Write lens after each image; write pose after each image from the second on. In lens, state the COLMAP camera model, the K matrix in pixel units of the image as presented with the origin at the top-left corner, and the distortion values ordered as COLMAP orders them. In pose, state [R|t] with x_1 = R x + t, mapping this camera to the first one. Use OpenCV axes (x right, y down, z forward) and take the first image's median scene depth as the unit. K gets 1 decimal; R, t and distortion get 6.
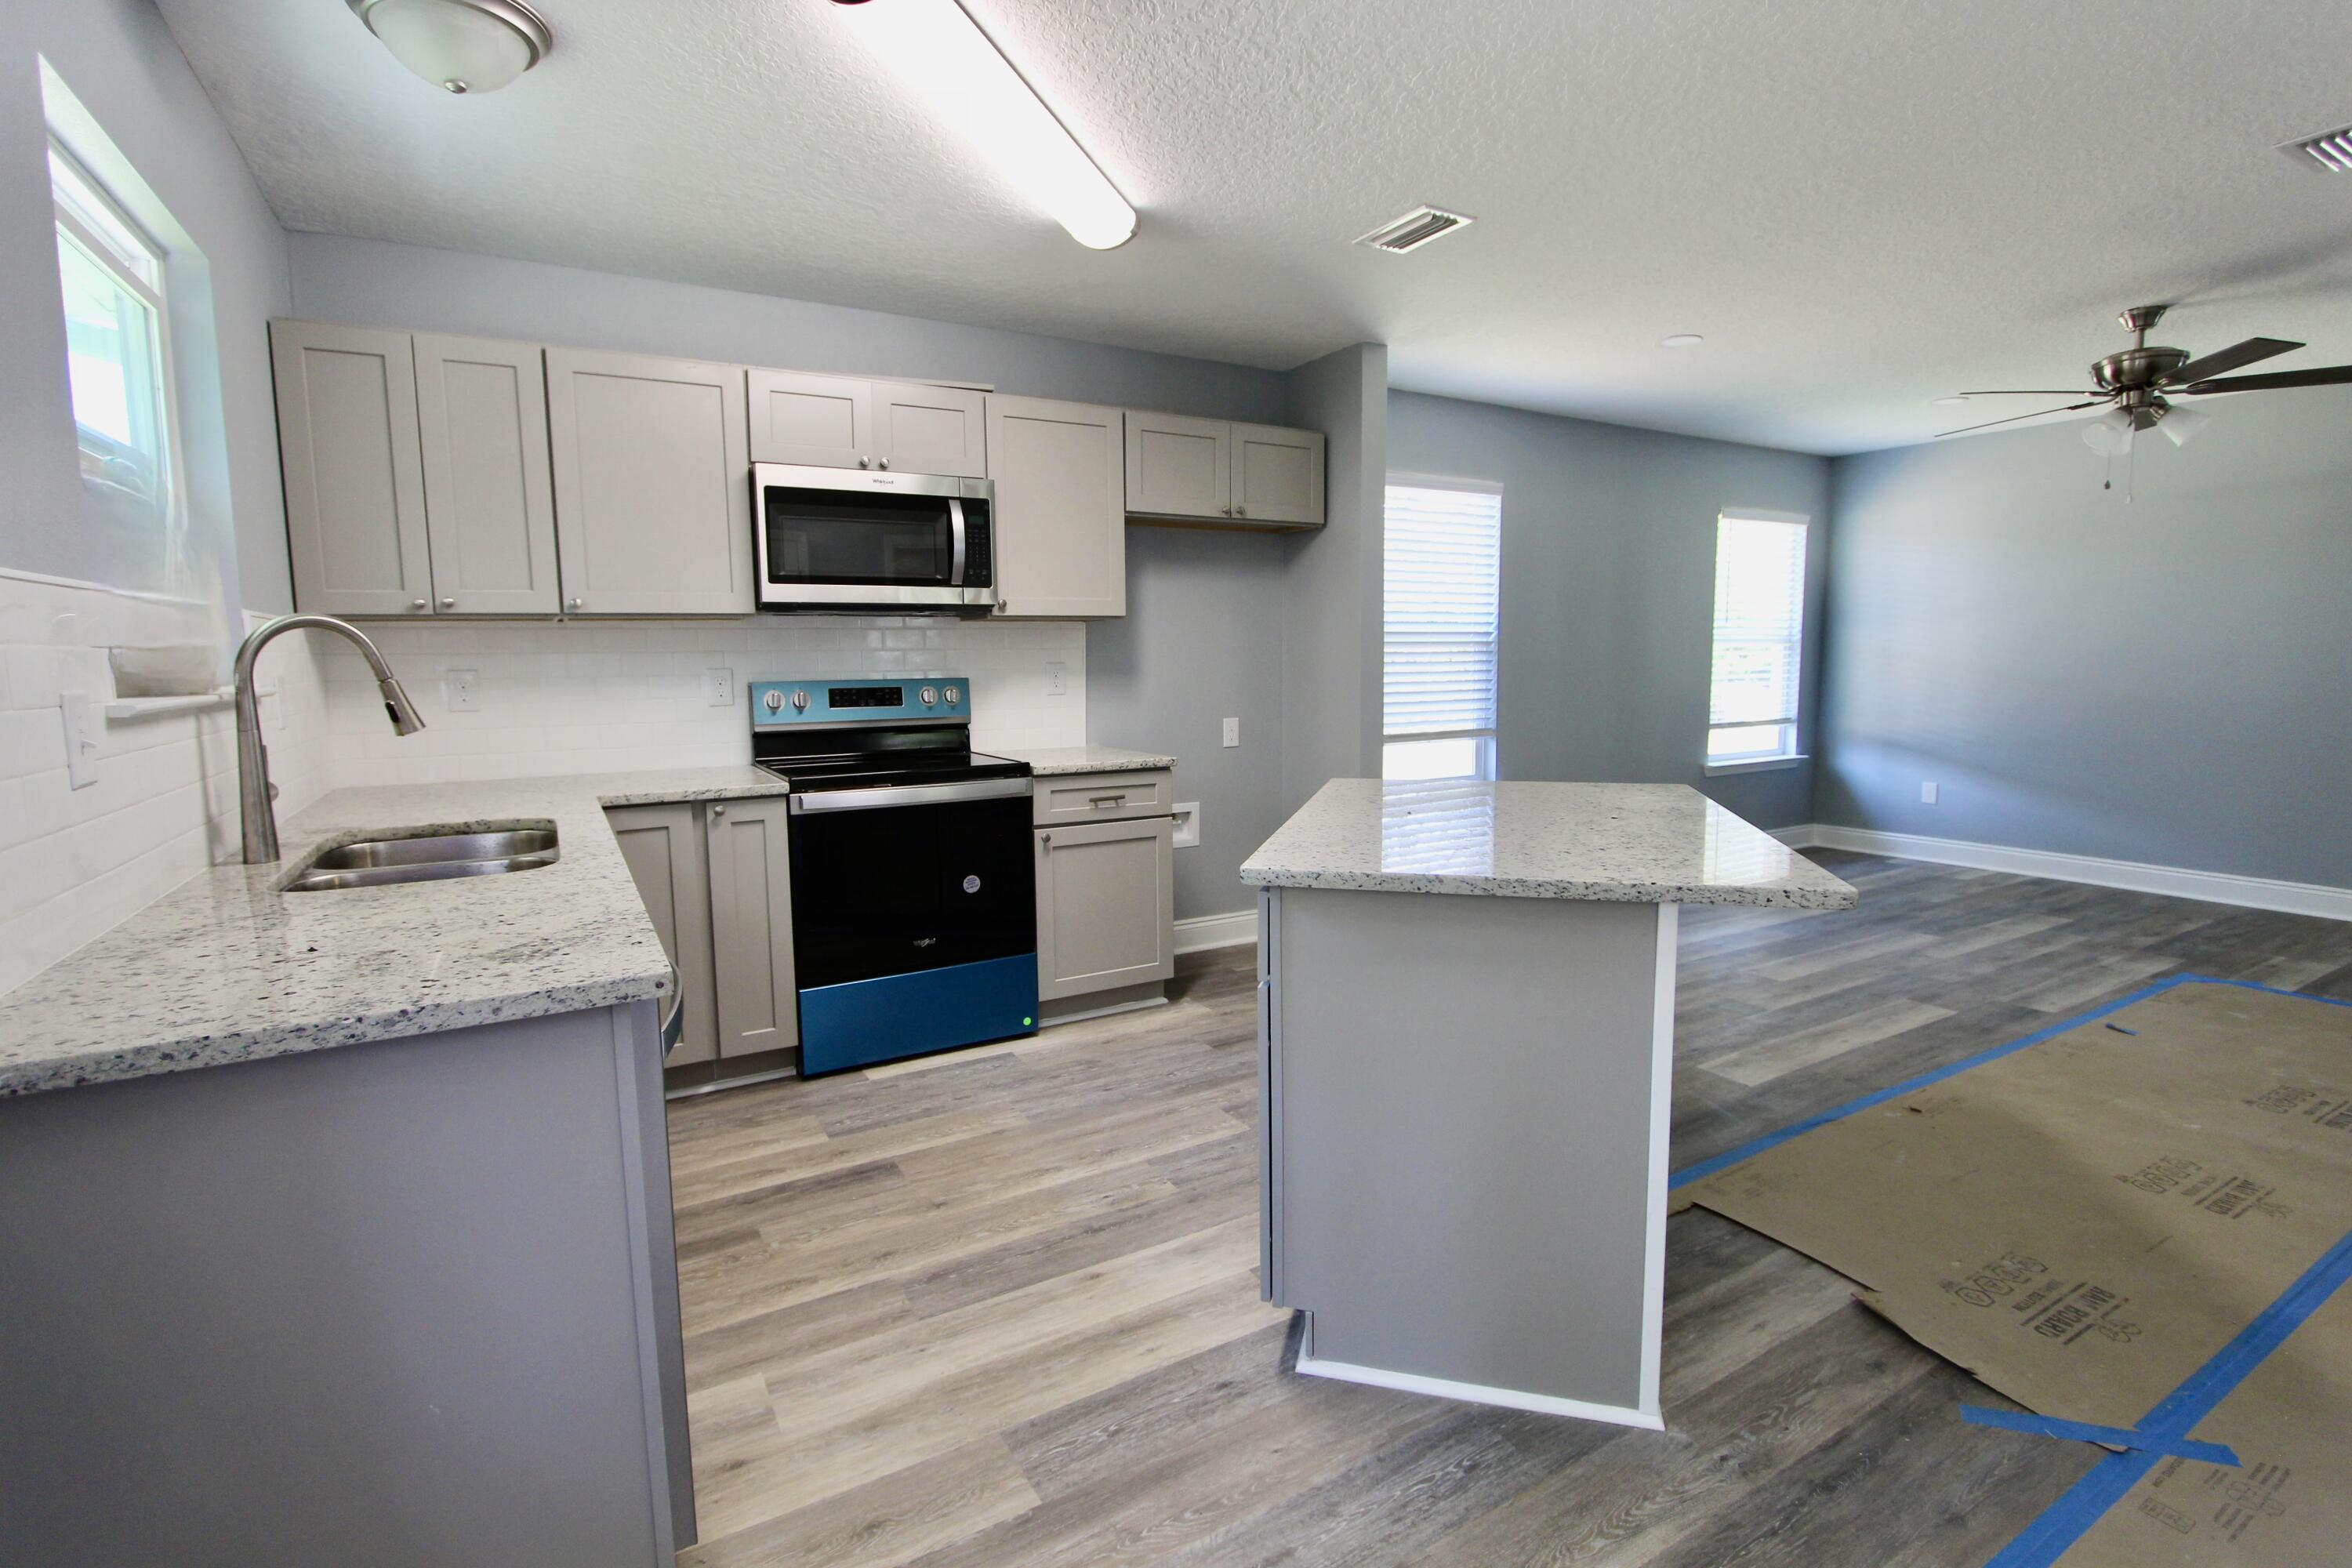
lens RADIAL K [[1086.5, 0, 1172.8], [0, 1086.5, 773.9], [0, 0, 1]] dist [-0.018811, 0.003202]
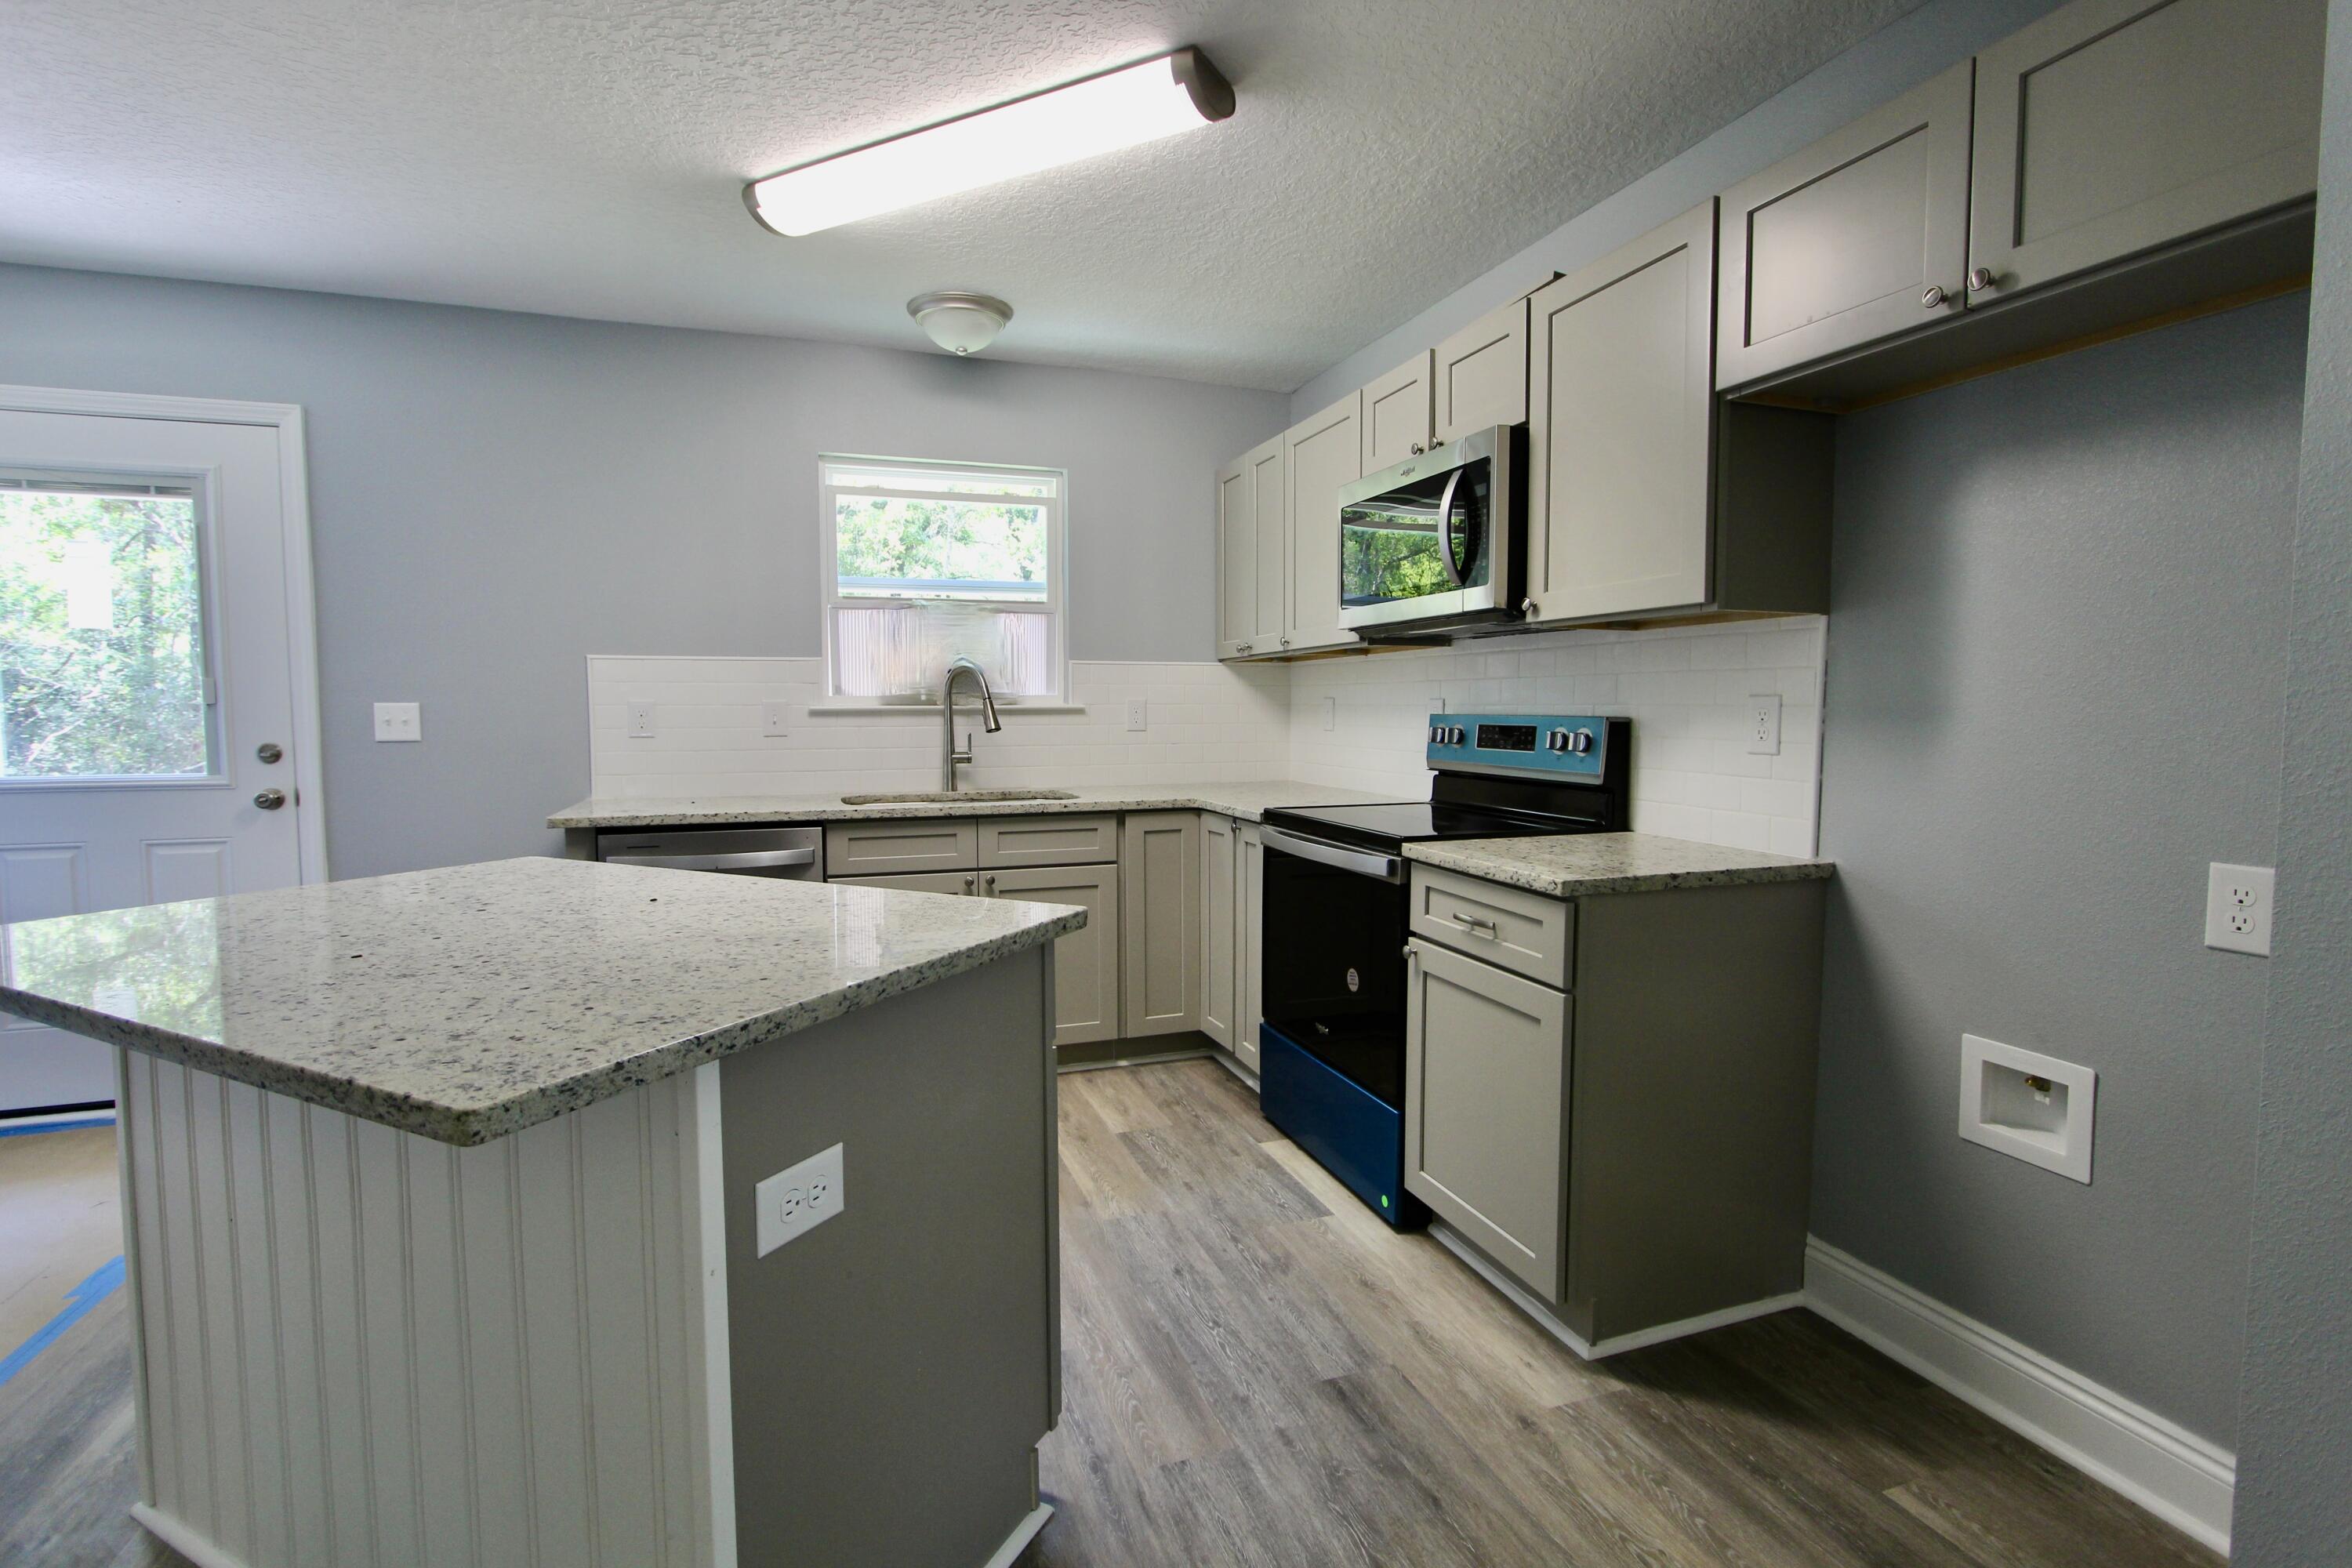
lens RADIAL K [[1086.5, 0, 1177.2], [0, 1086.5, 772.9], [0, 0, 1]] dist [-0.018811, 0.003202]
pose [[-0.184100, 0.071878, -0.980276, 0.525204], [-0.104714, 0.990213, 0.092272, -0.091966], [0.977314, 0.119636, -0.174772, 0.901770]]
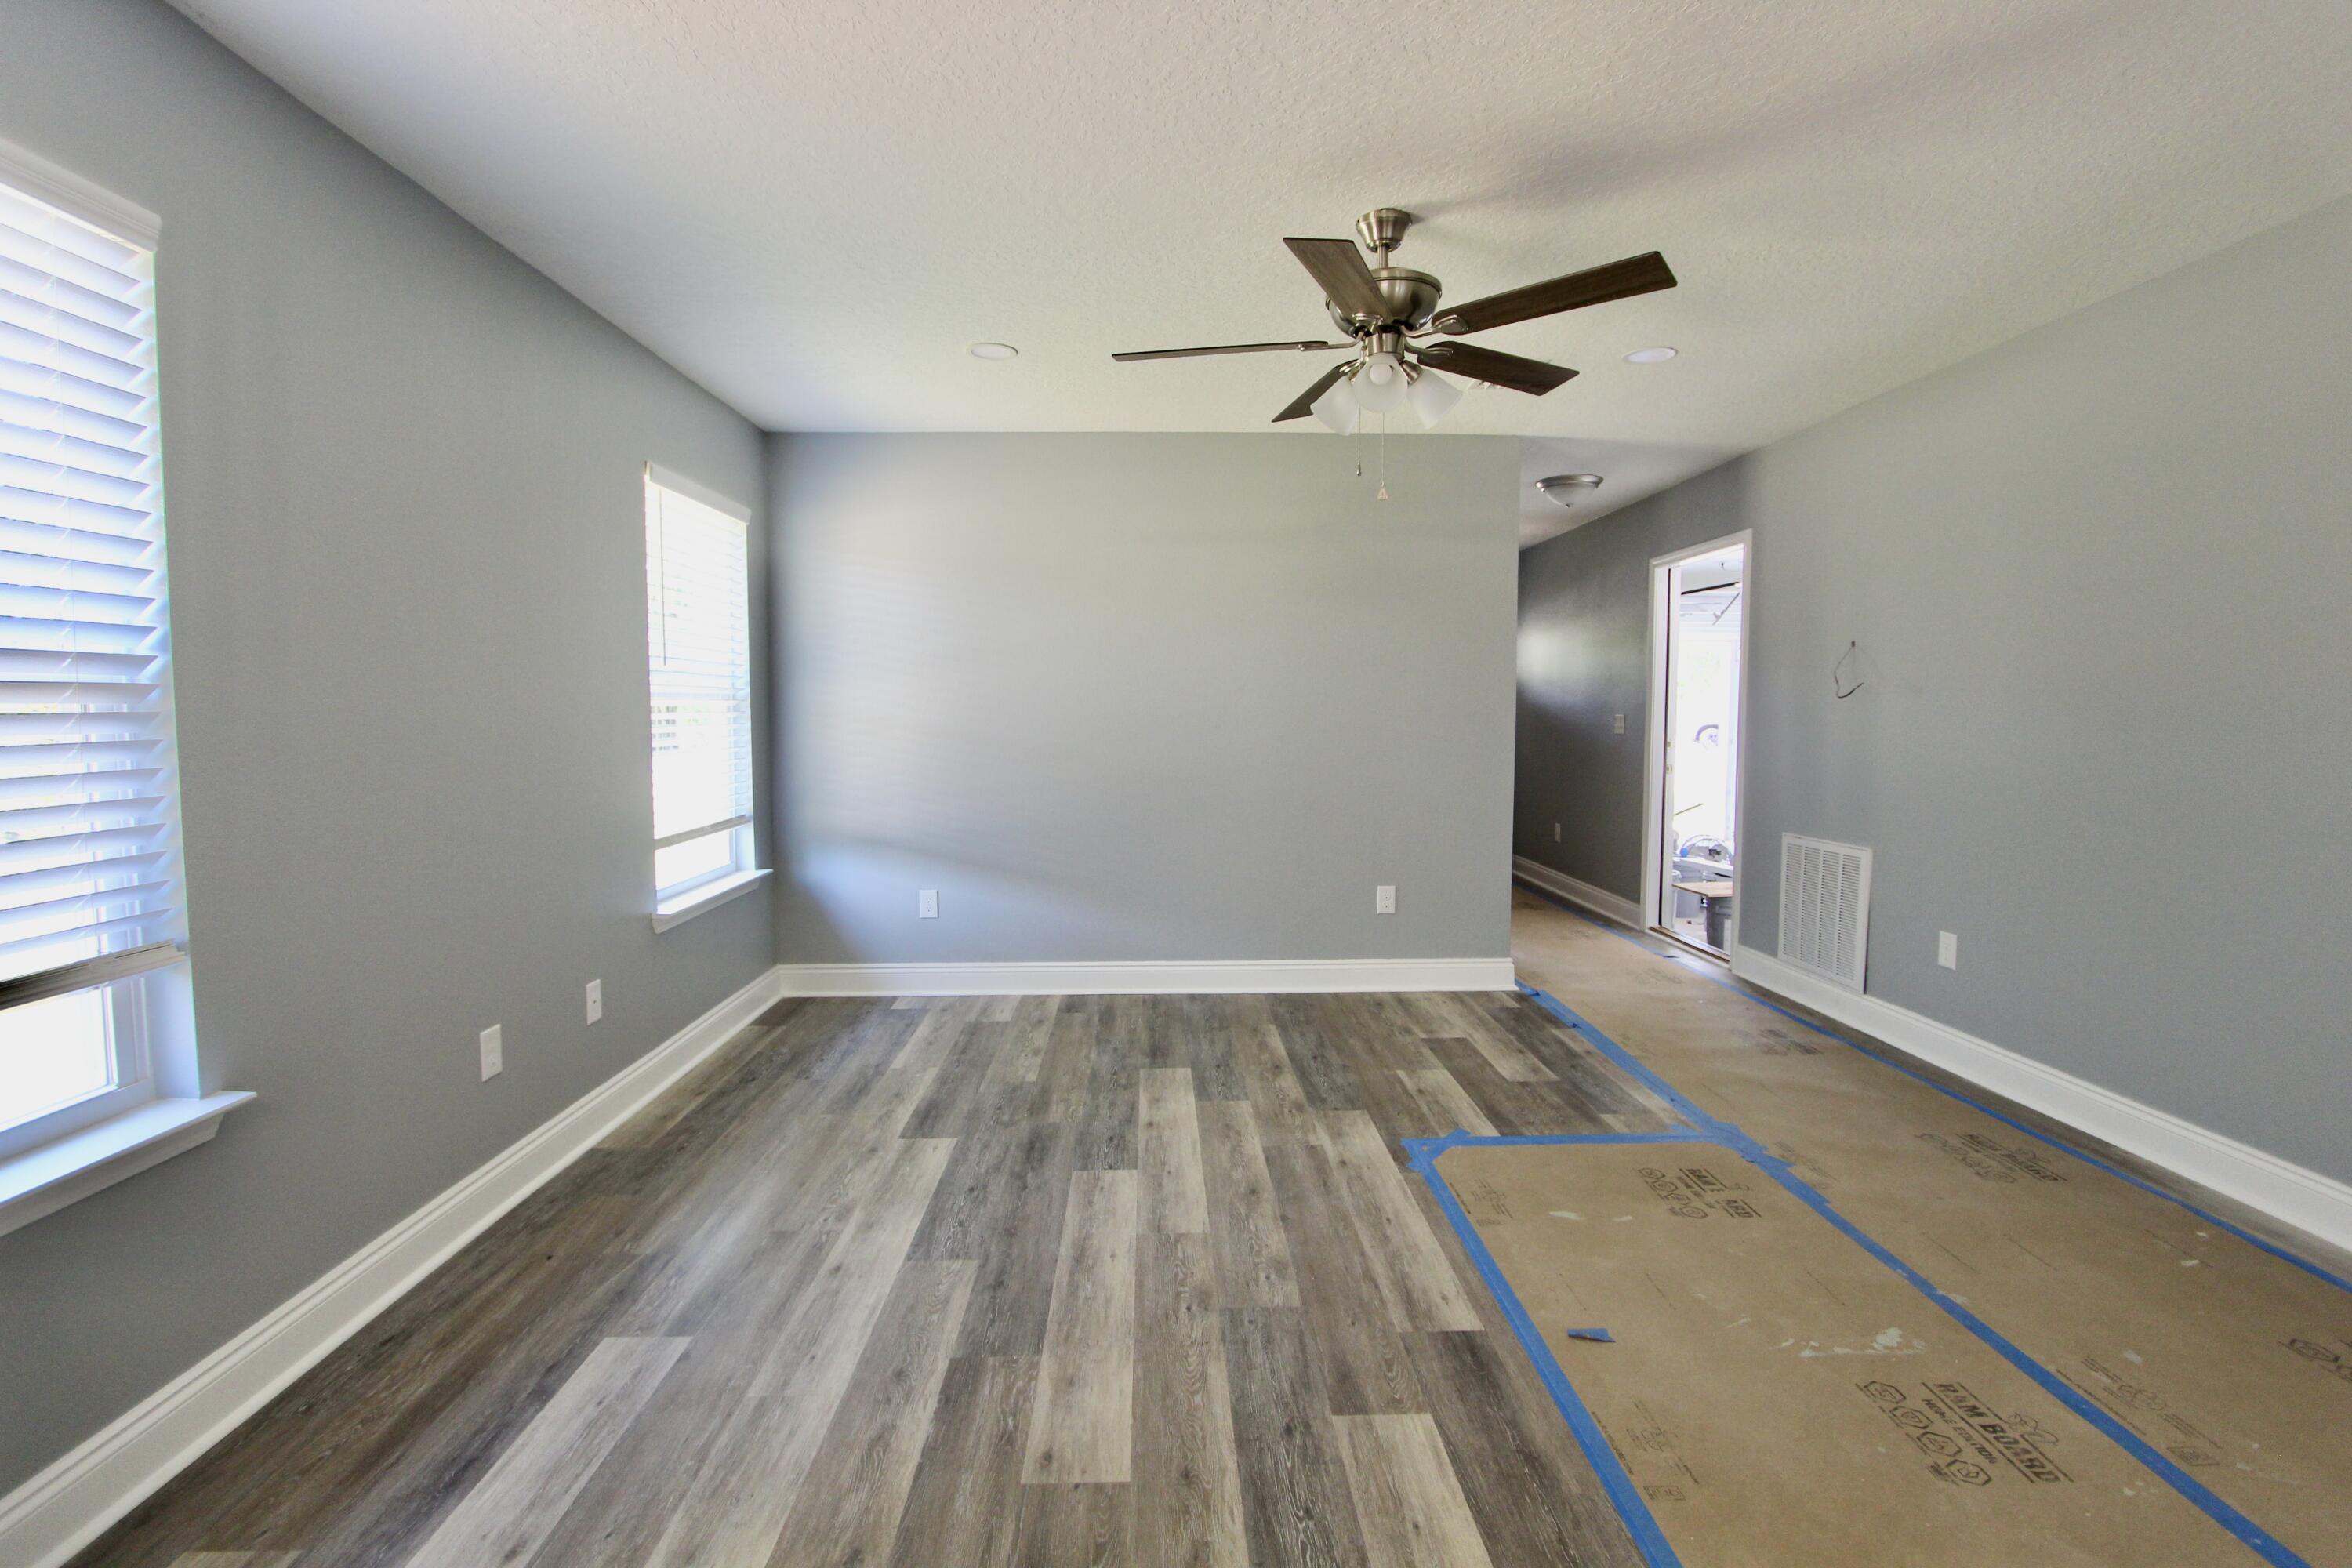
lens RADIAL K [[1086.5, 0, 1172.2], [0, 1086.5, 776.3], [0, 0, 1]] dist [-0.018811, 0.003202]
pose [[0.486375, -0.045438, 0.872568, 0.225608], [0.090800, 0.995868, 0.001247, -0.093886], [-0.869020, 0.078623, 0.488491, 0.809748]]
